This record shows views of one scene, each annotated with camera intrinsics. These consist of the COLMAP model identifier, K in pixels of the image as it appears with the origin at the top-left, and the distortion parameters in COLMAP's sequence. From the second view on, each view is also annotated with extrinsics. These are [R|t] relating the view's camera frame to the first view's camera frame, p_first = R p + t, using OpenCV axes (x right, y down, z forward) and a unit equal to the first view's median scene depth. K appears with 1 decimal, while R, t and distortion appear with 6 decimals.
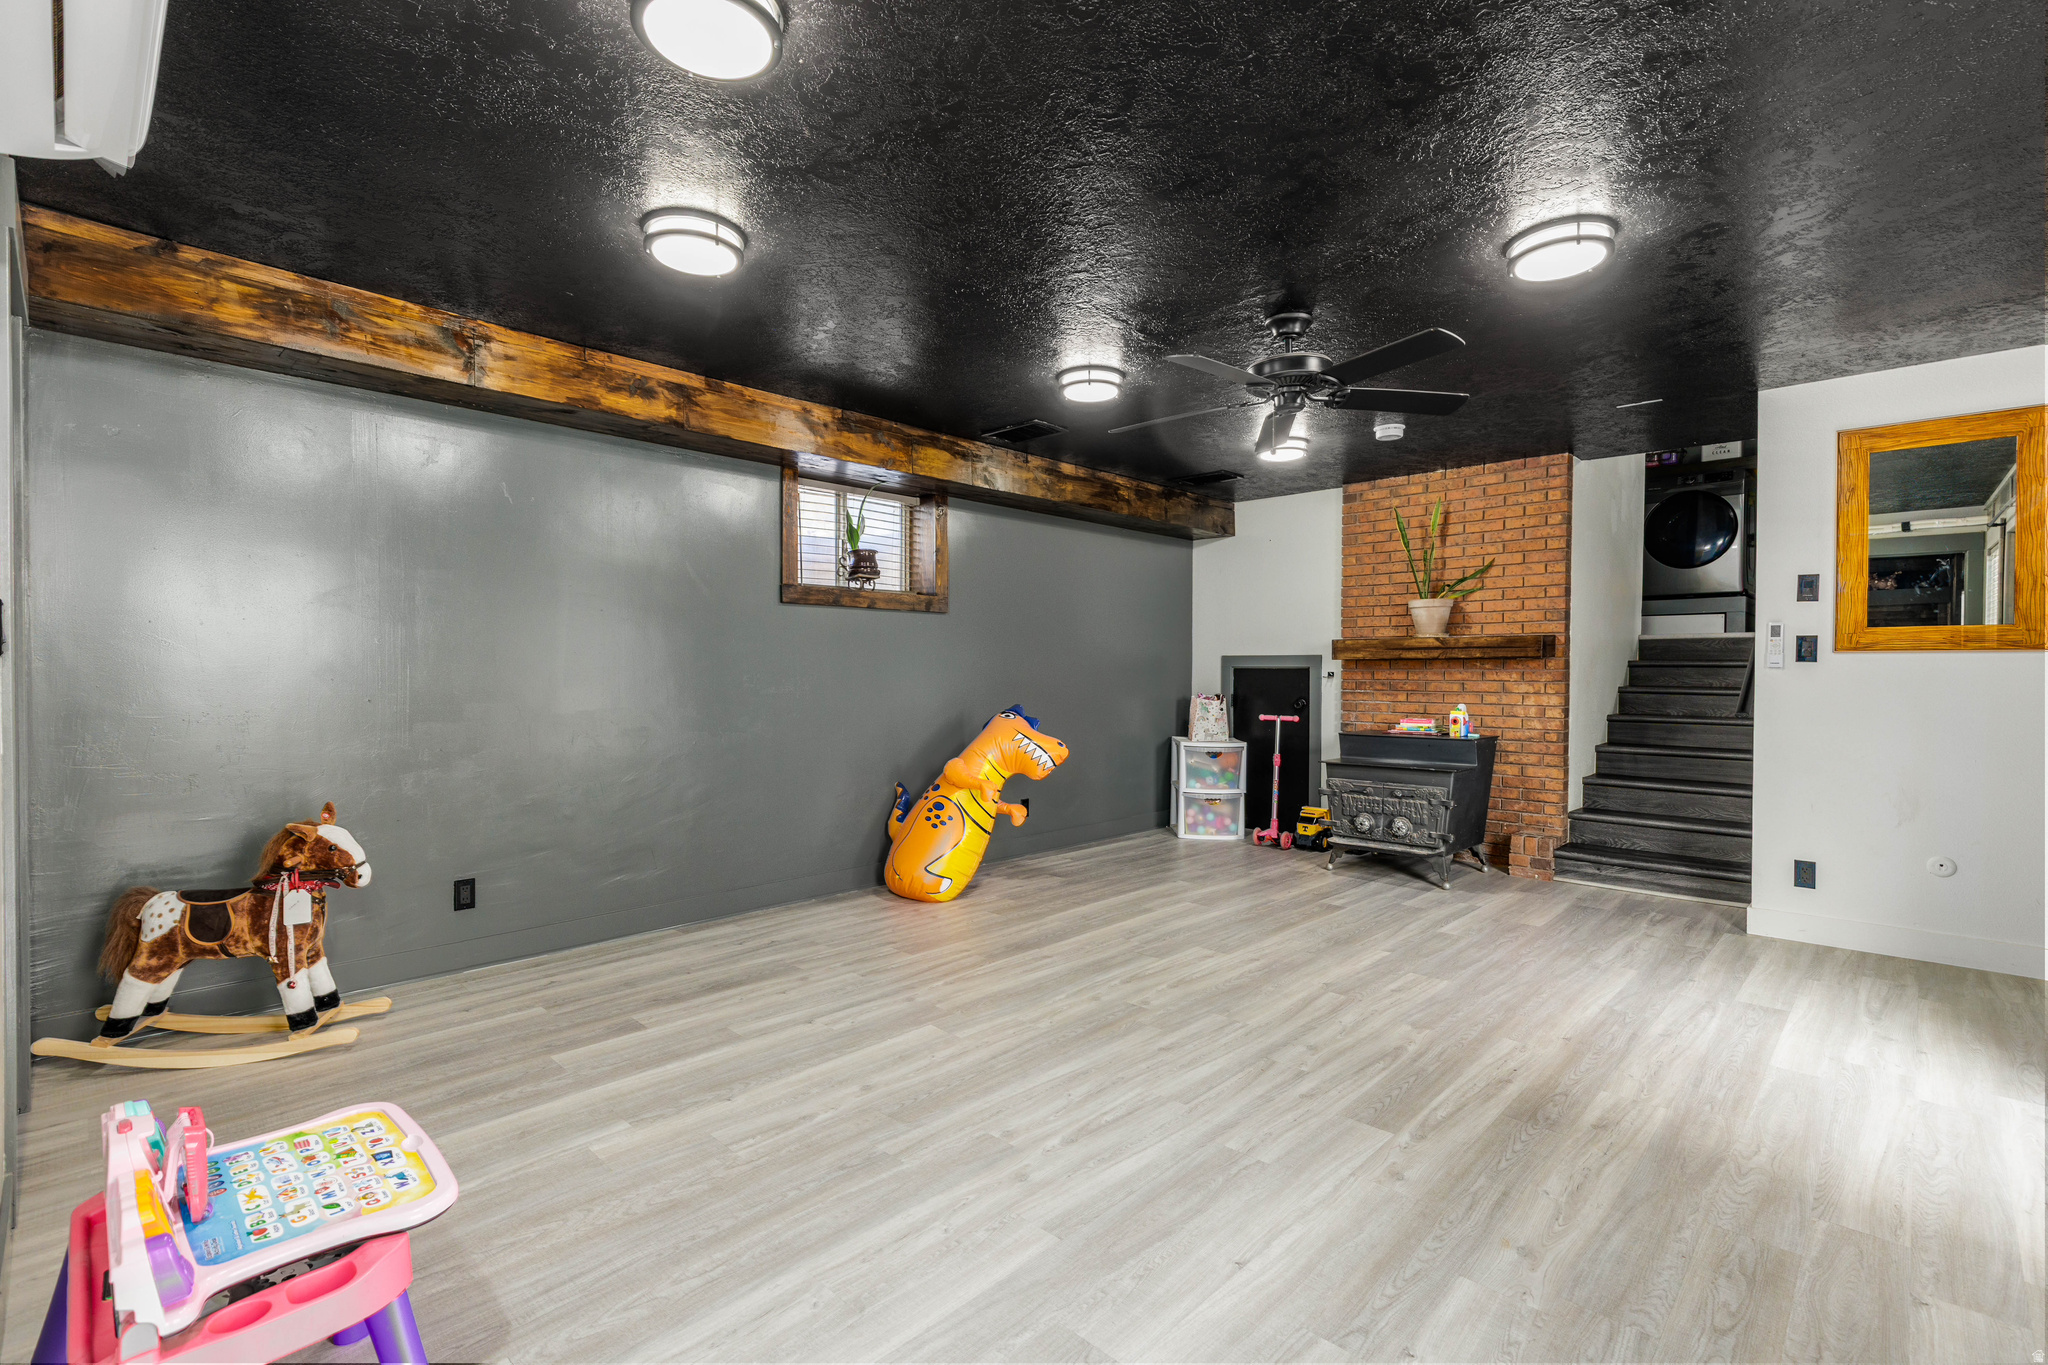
lens RADIAL K [[927.1, 0, 1032.2], [0, 927.1, 679.0], [0, 0, 1]] dist [0.010752, -0.000498]
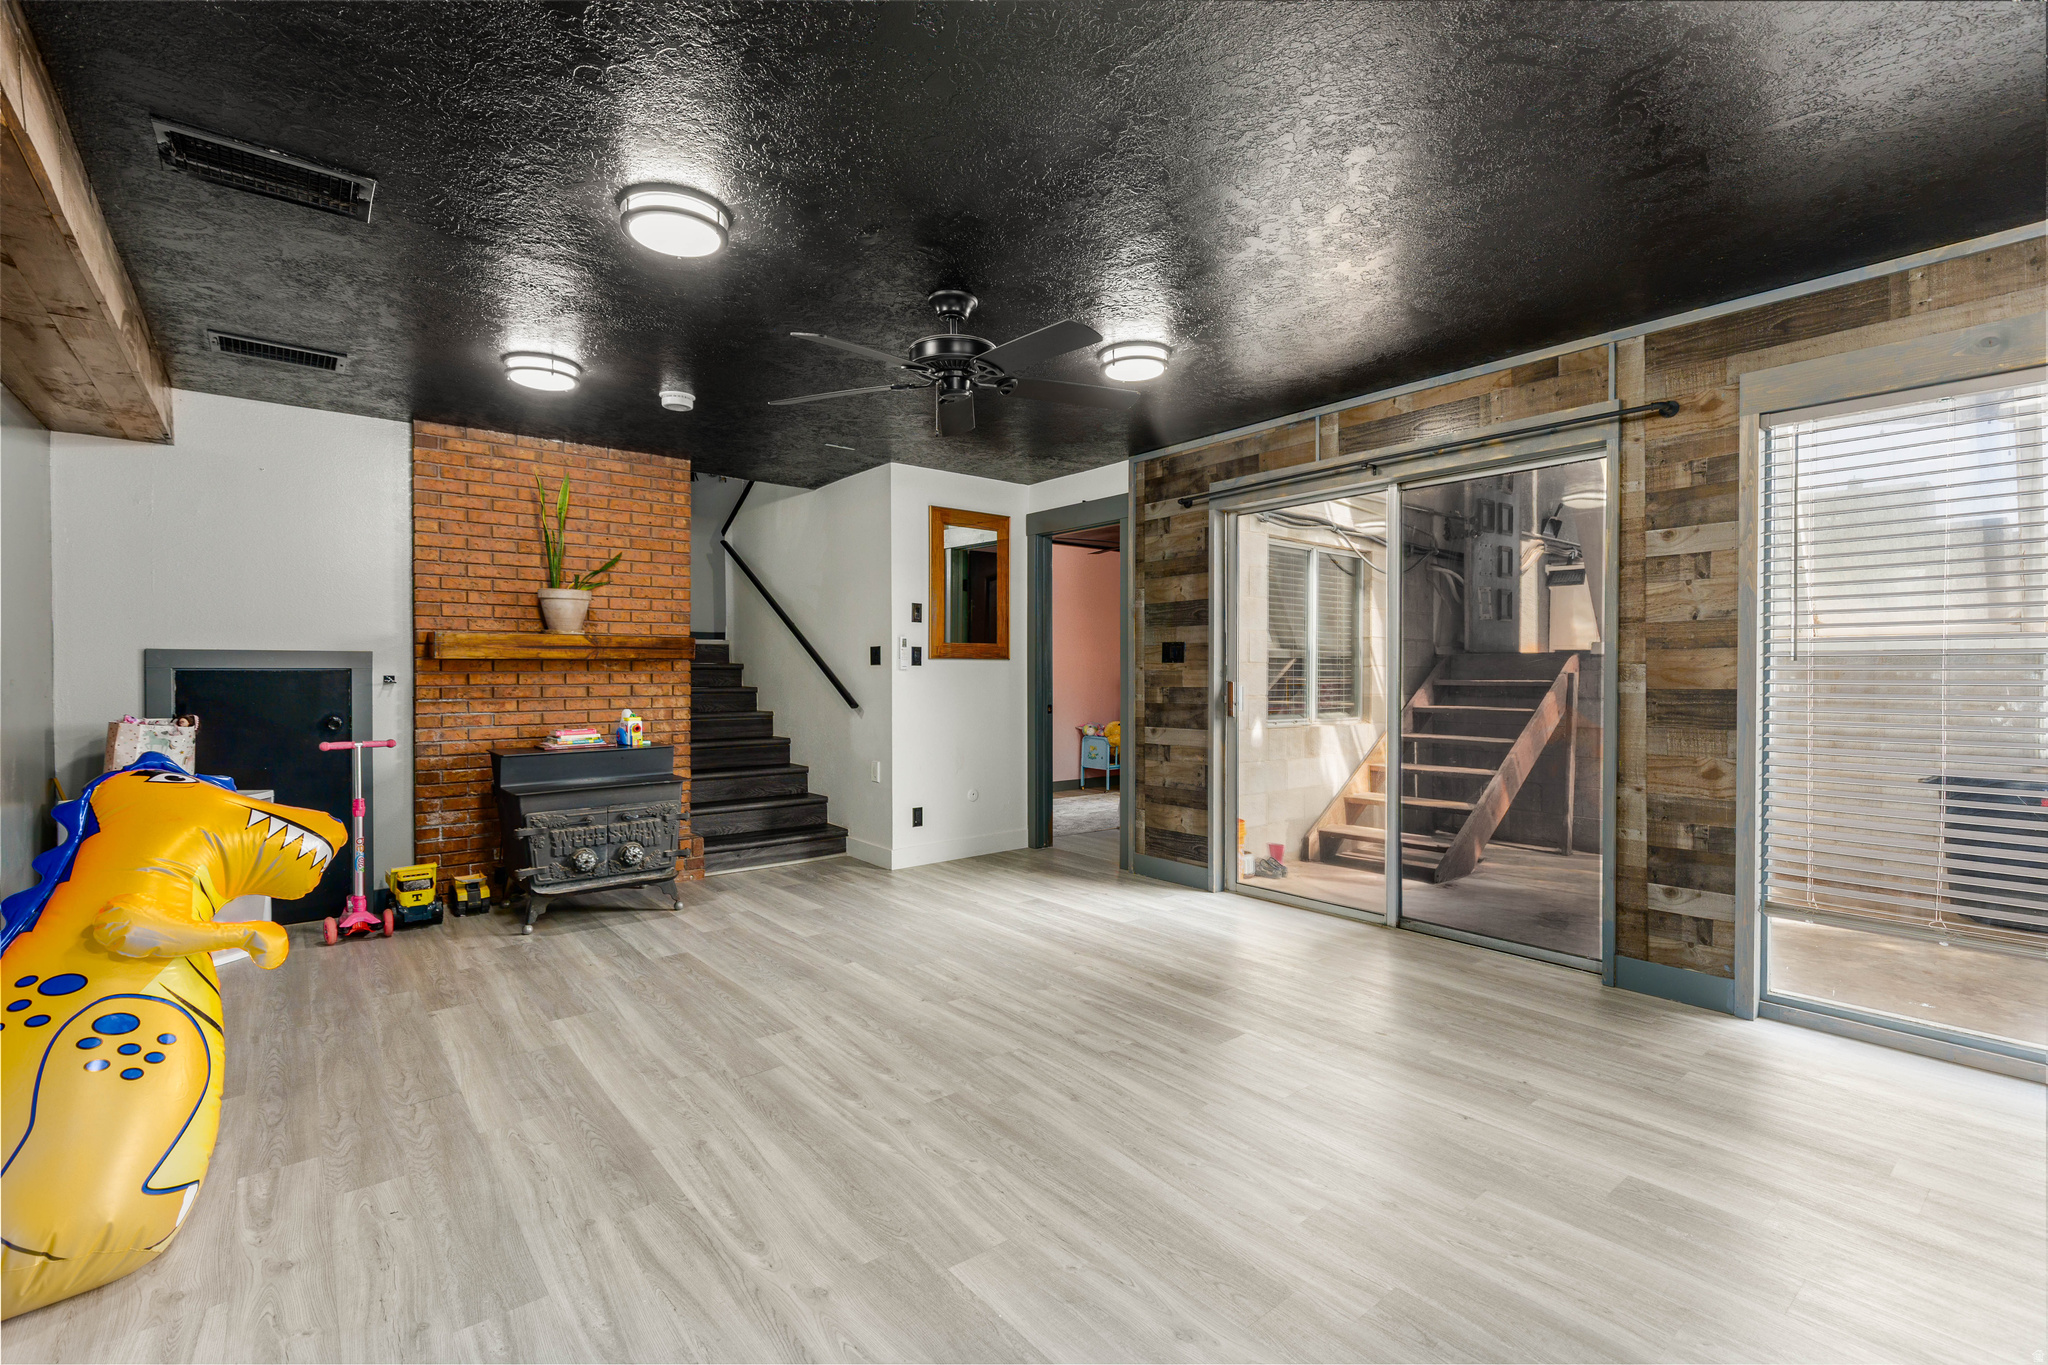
lens RADIAL K [[927.1, 0, 1033.4], [0, 927.1, 682.1], [0, 0, 1]] dist [0.010752, -0.000498]
pose [[0.106635, -0.013968, 0.994200, -0.485604], [0.012452, 0.999842, 0.012712, -0.008076], [-0.994220, 0.011024, 0.106792, 0.614245]]
